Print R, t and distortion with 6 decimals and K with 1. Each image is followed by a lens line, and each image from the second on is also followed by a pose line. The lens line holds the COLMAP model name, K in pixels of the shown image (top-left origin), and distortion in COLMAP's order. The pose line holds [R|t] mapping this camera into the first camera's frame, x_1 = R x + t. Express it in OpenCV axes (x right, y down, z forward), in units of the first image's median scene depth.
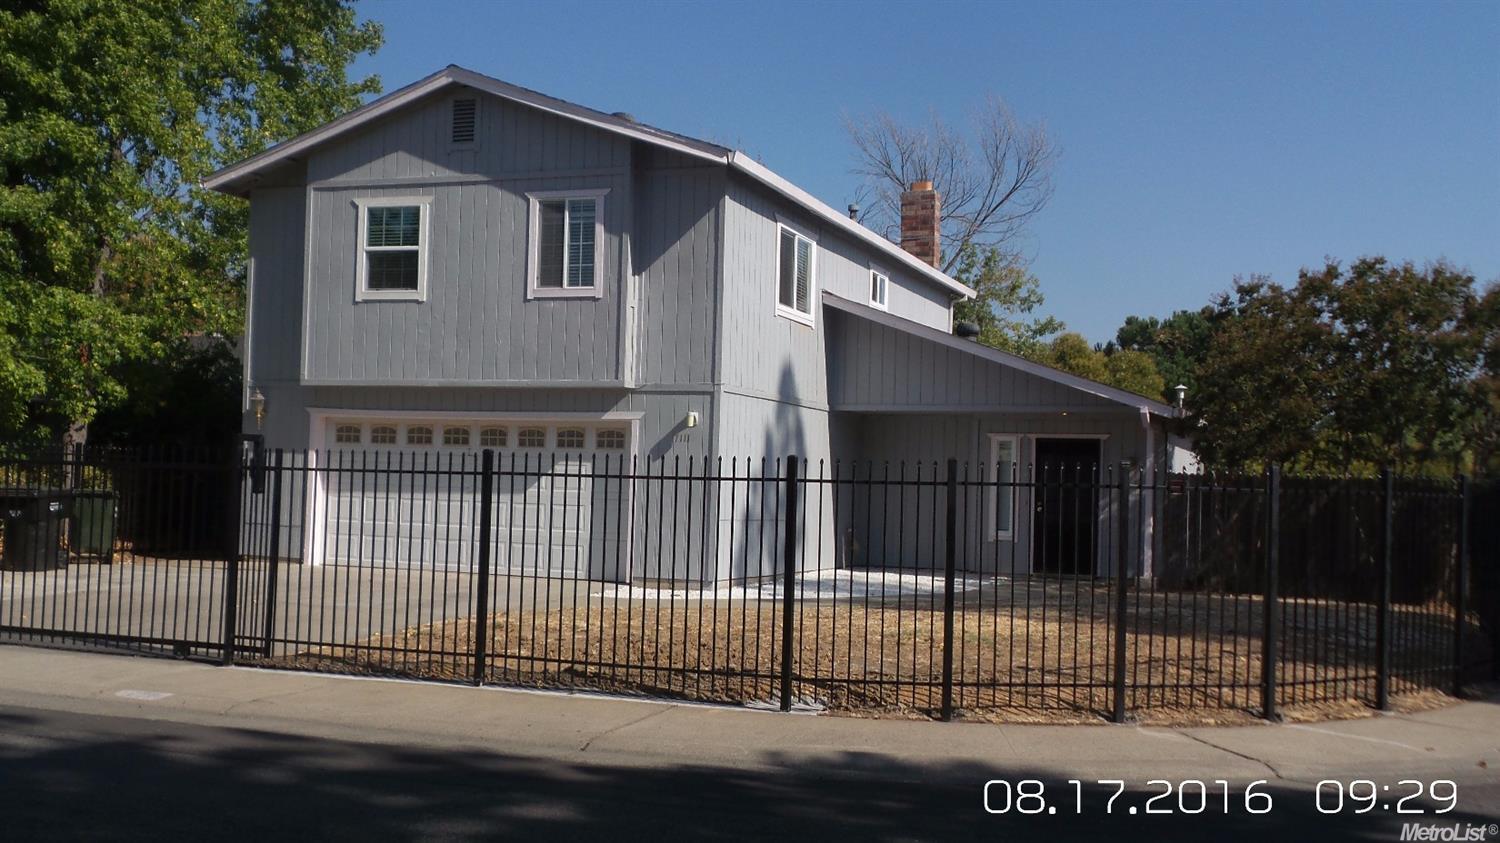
lens RADIAL K [[1556.5, 0, 751.6], [0, 1556.5, 421.4], [0, 0, 1]] dist [-0.050607, 0.000000]
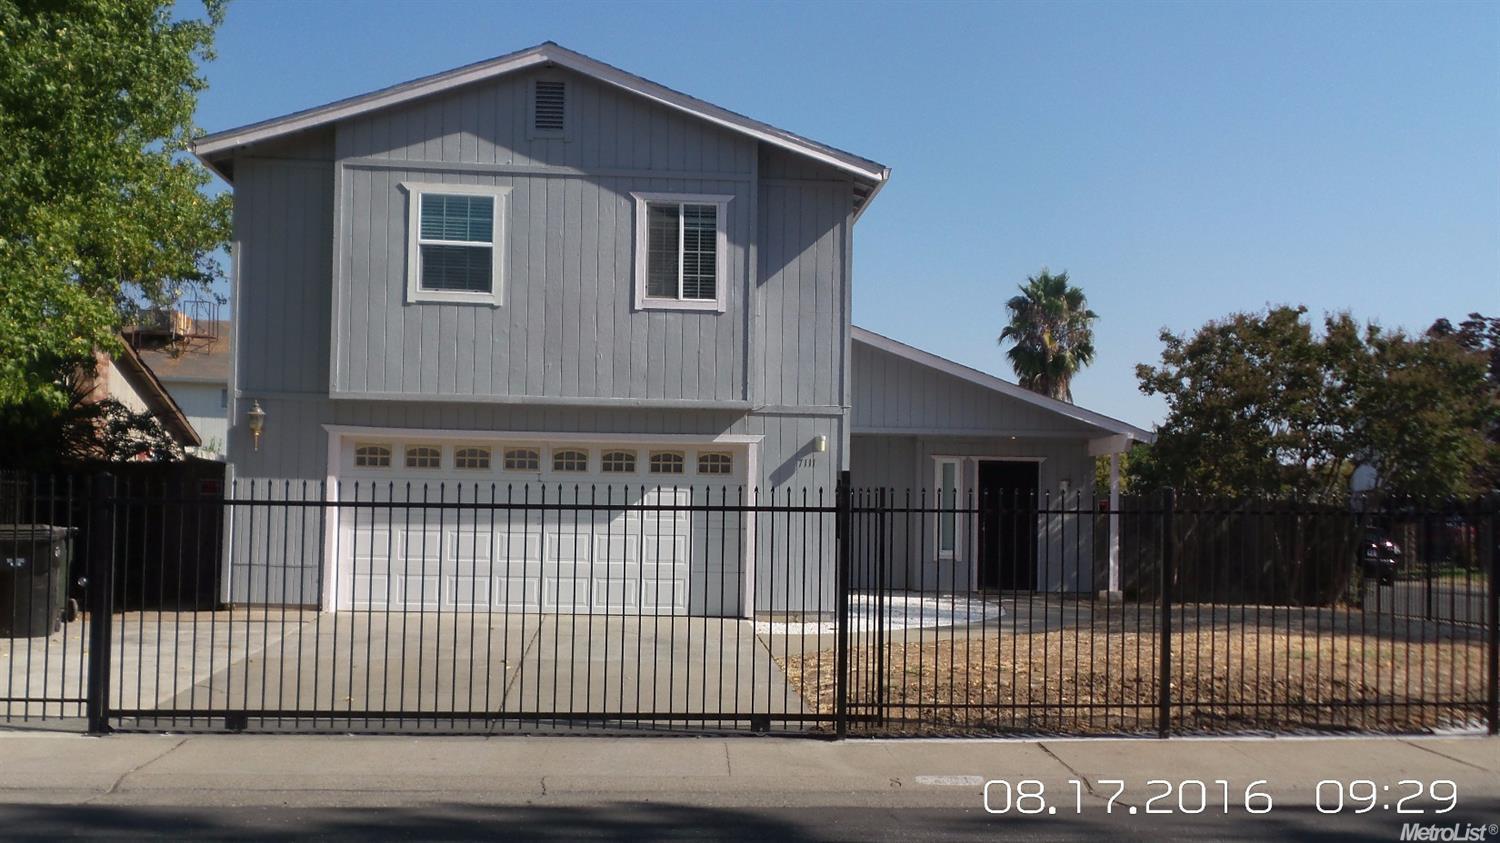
lens RADIAL K [[1556.5, 0, 750.8], [0, 1556.5, 421.1], [0, 0, 1]] dist [-0.050607, 0.000000]
pose [[0.902765, 0.012097, 0.429964, -0.466152], [-0.009801, 0.999923, -0.007554, -0.007223], [-0.430022, 0.002605, 0.902815, 0.148380]]
